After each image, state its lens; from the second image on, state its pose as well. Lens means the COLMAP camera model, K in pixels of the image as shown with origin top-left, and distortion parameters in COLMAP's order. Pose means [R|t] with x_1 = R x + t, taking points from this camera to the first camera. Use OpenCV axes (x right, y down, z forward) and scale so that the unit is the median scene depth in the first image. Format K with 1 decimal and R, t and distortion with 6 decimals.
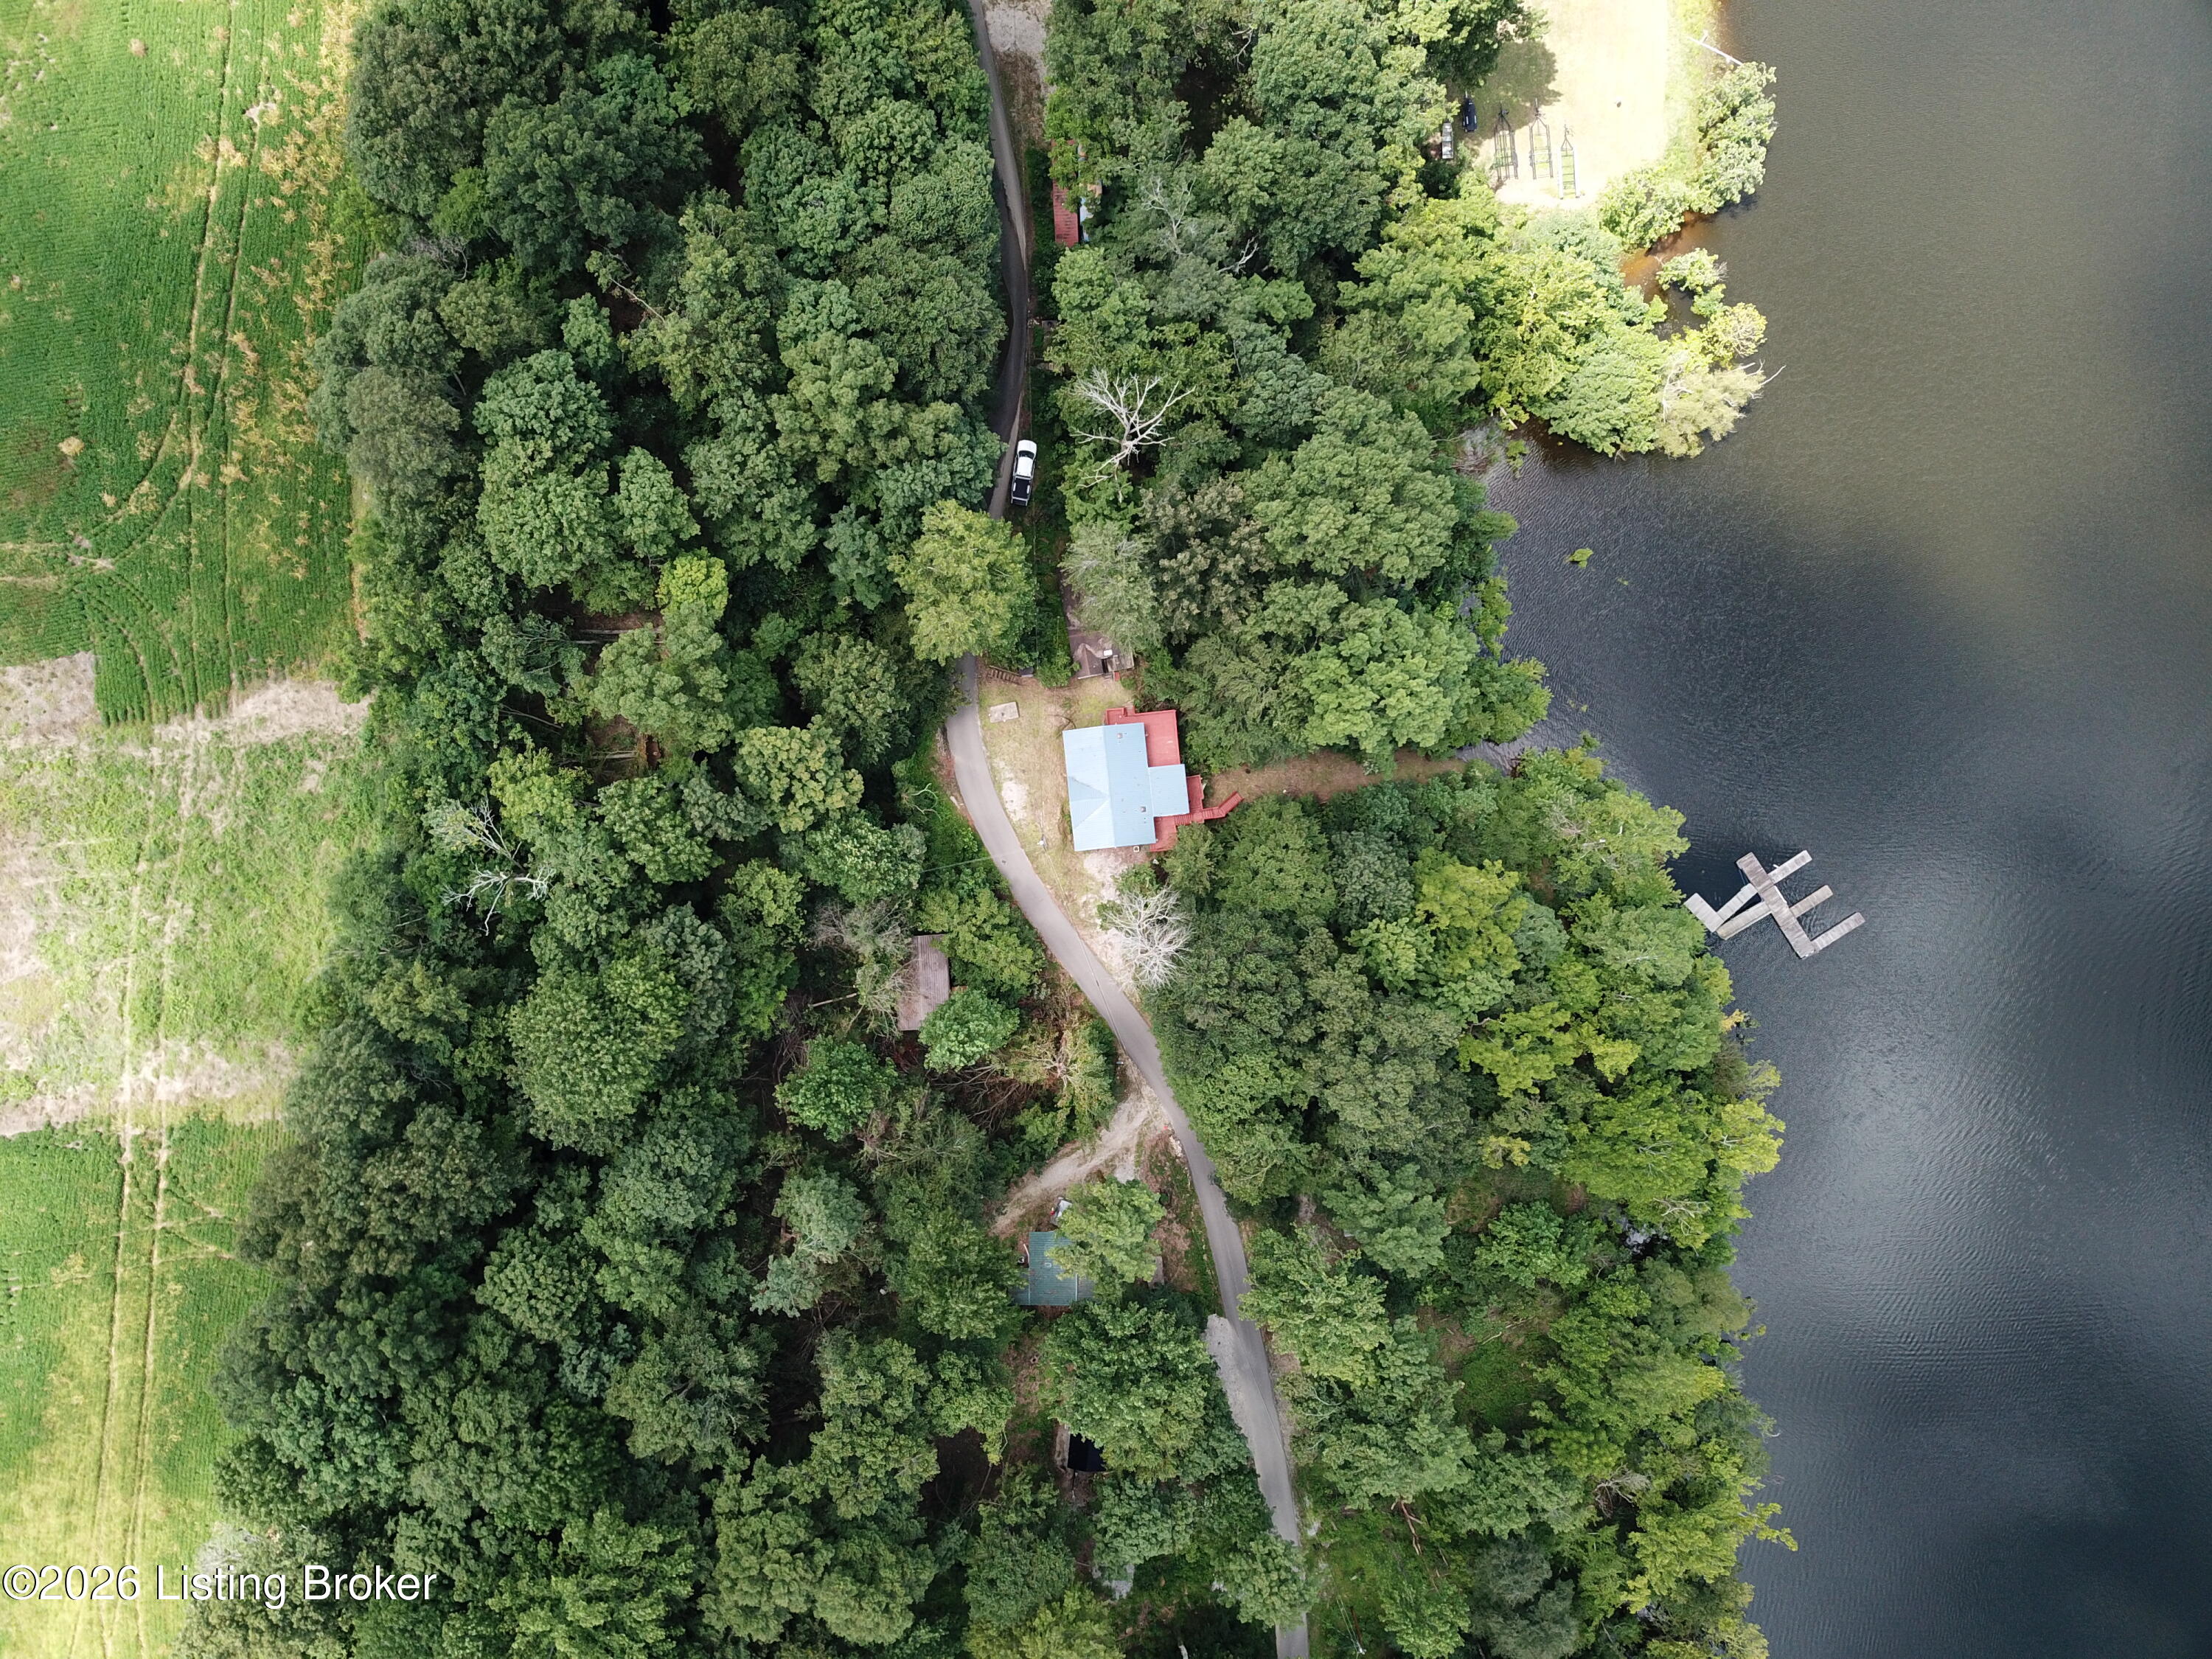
lens RADIAL K [[1671.0, 0, 1102.7], [0, 1671.0, 839.7], [0, 0, 1]] dist [0.008283, -0.004731]
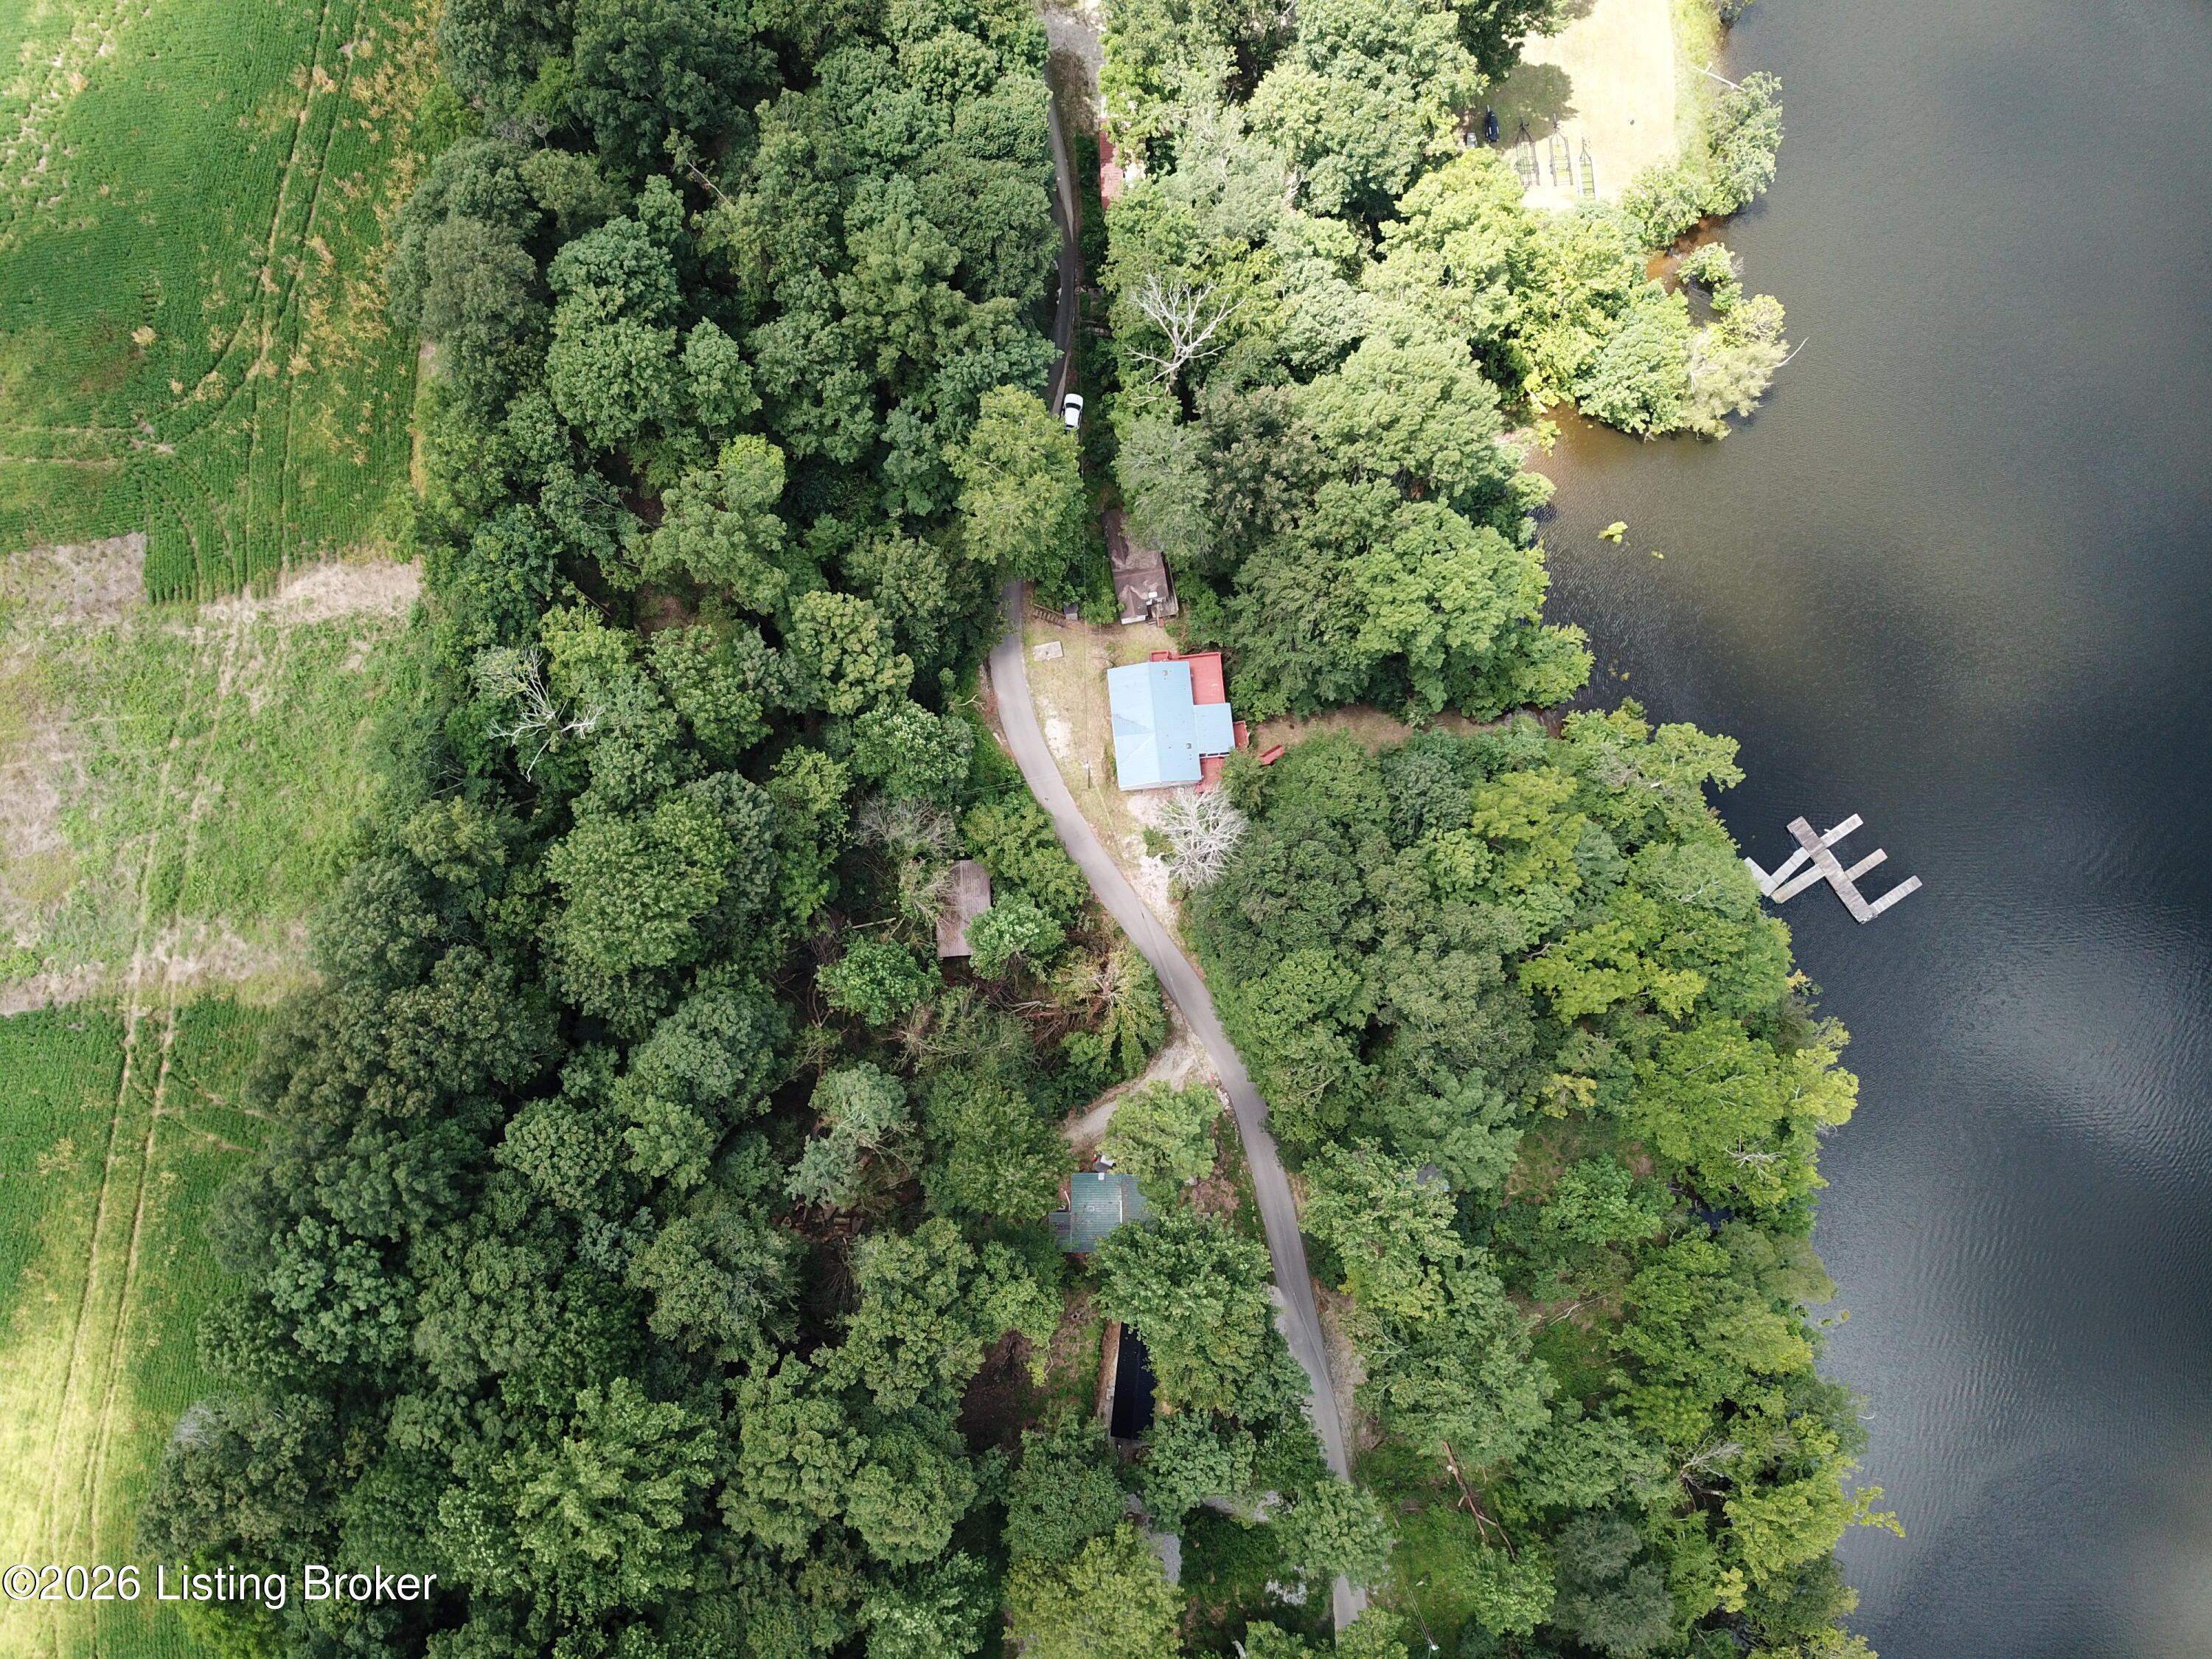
lens RADIAL K [[1671.0, 0, 1102.7], [0, 1671.0, 839.7], [0, 0, 1]] dist [0.008283, -0.004731]
pose [[0.999967, 0.005796, 0.005709, -0.037006], [-0.004798, 0.986858, -0.161519, 0.227525], [-0.006570, 0.161486, 0.986853, 0.040675]]
